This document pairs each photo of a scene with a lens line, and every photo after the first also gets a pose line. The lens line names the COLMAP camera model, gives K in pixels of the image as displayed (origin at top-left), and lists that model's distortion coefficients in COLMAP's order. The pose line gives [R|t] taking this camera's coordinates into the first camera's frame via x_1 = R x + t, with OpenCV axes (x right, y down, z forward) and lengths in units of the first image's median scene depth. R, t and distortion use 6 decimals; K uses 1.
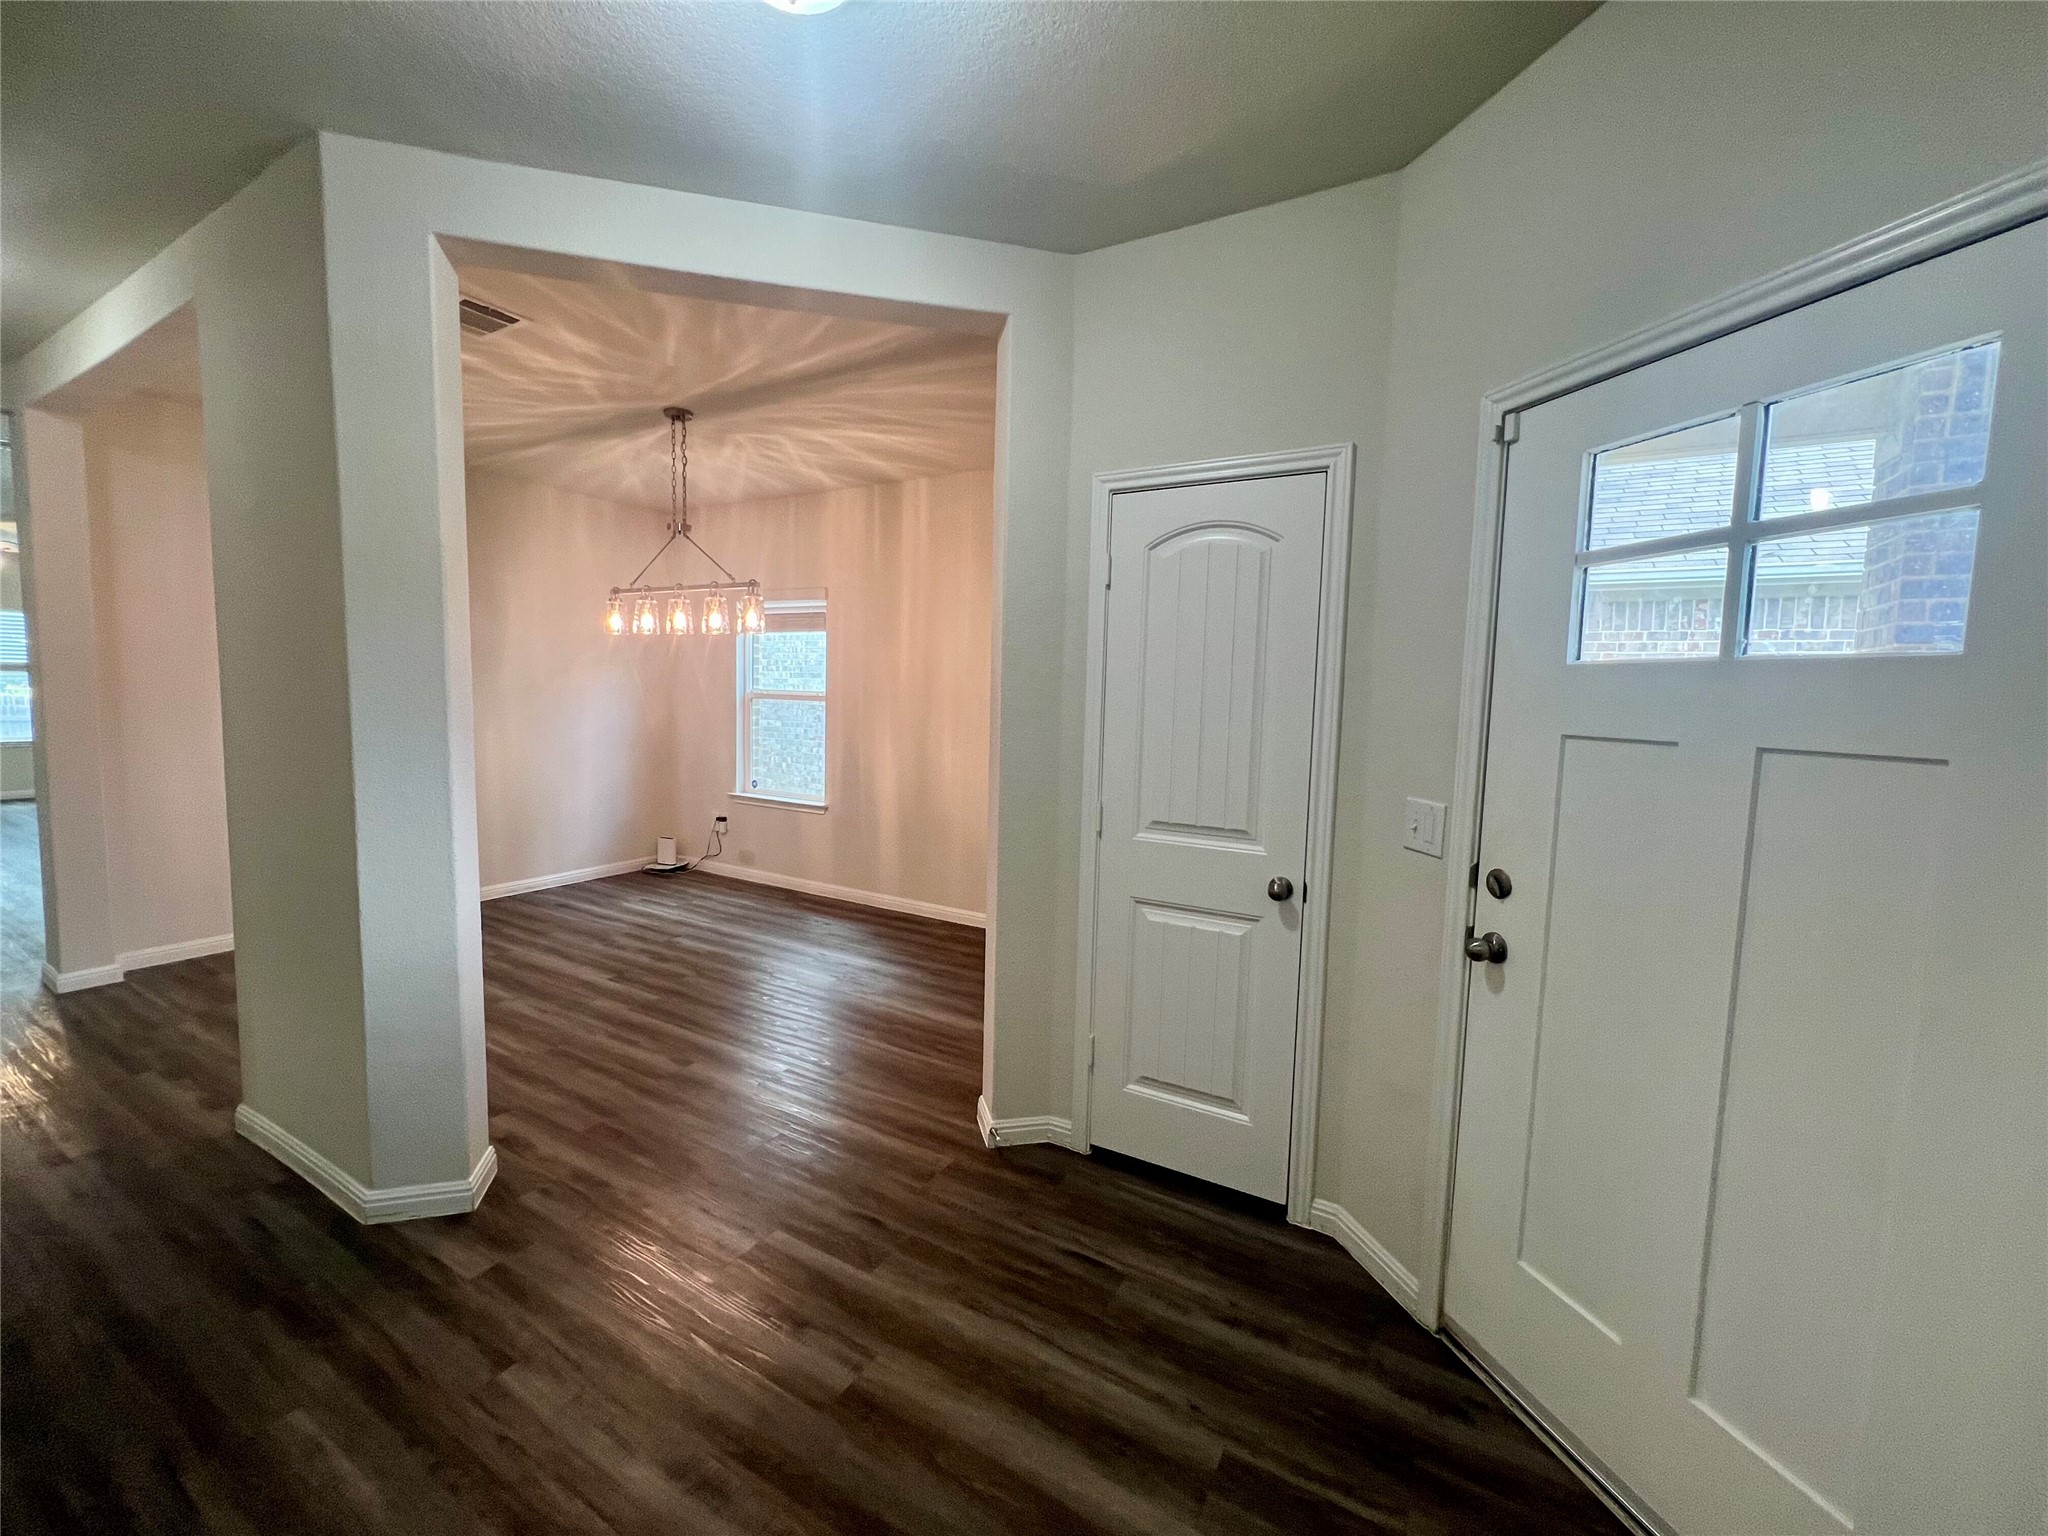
lens RADIAL K [[822.7, 0, 1016.2], [0, 822.7, 766.8], [0, 0, 1]] dist [-0.001874, -0.000292]
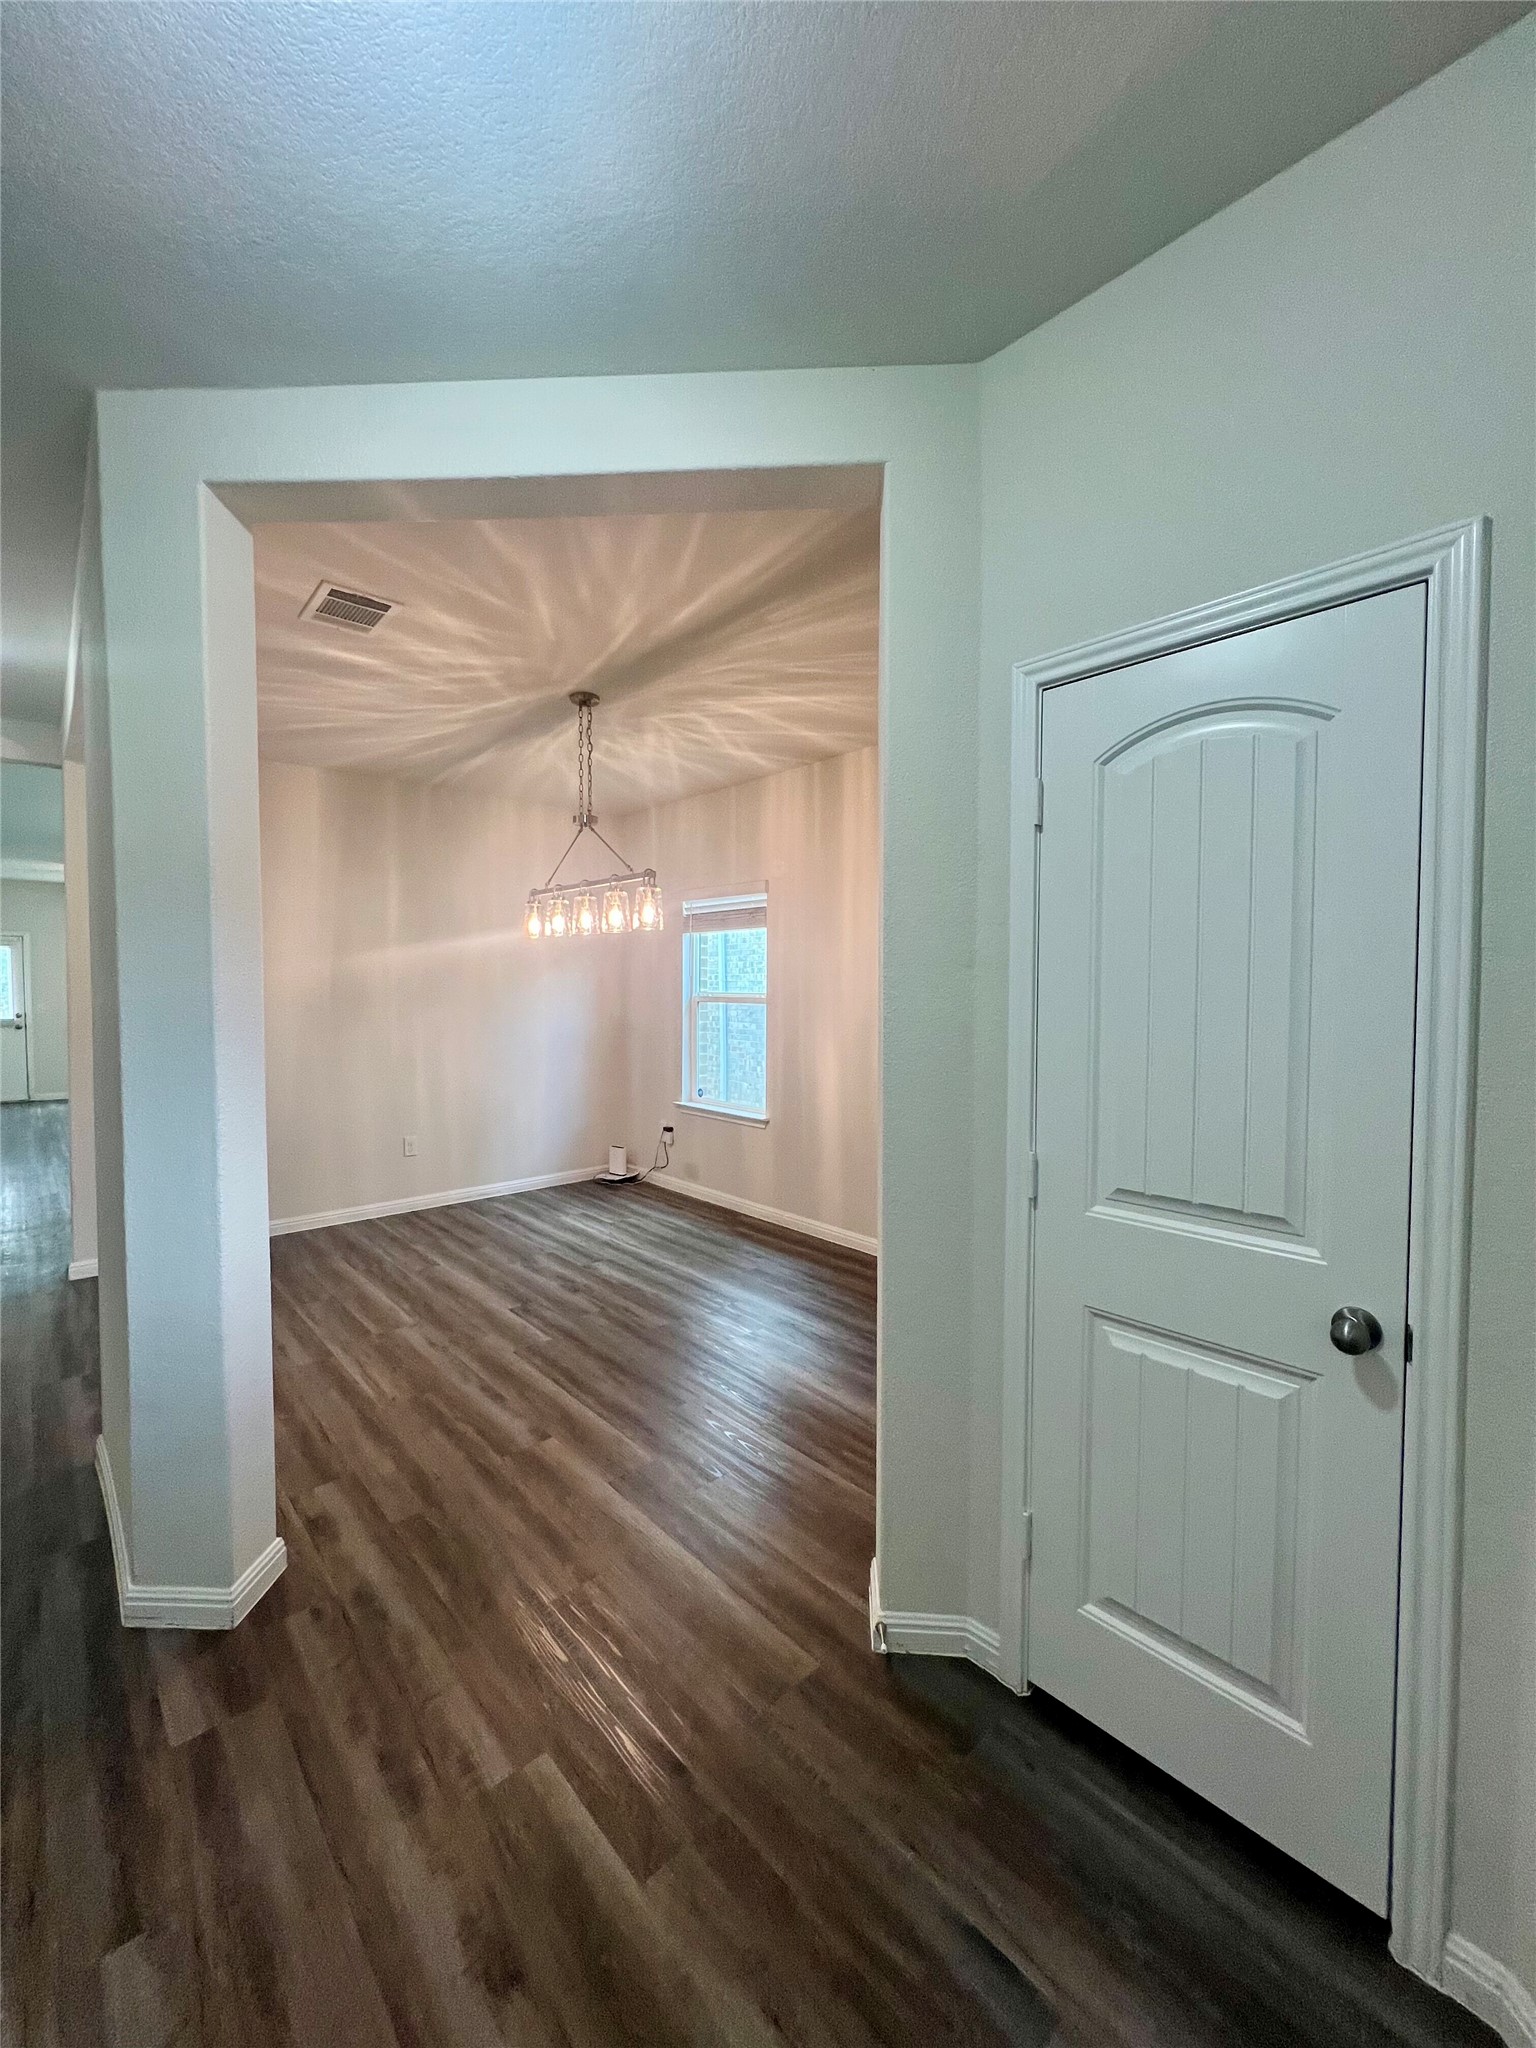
lens RADIAL K [[822.1, 0, 775.7], [0, 822.1, 1018.9], [0, 0, 1]] dist [-0.003999, 0.000840]
pose [[0.955206, -0.011386, -0.295722, 0.097143], [-0.005738, 0.998359, -0.056973, -0.024843], [0.295885, 0.056118, 0.953574, 0.294661]]
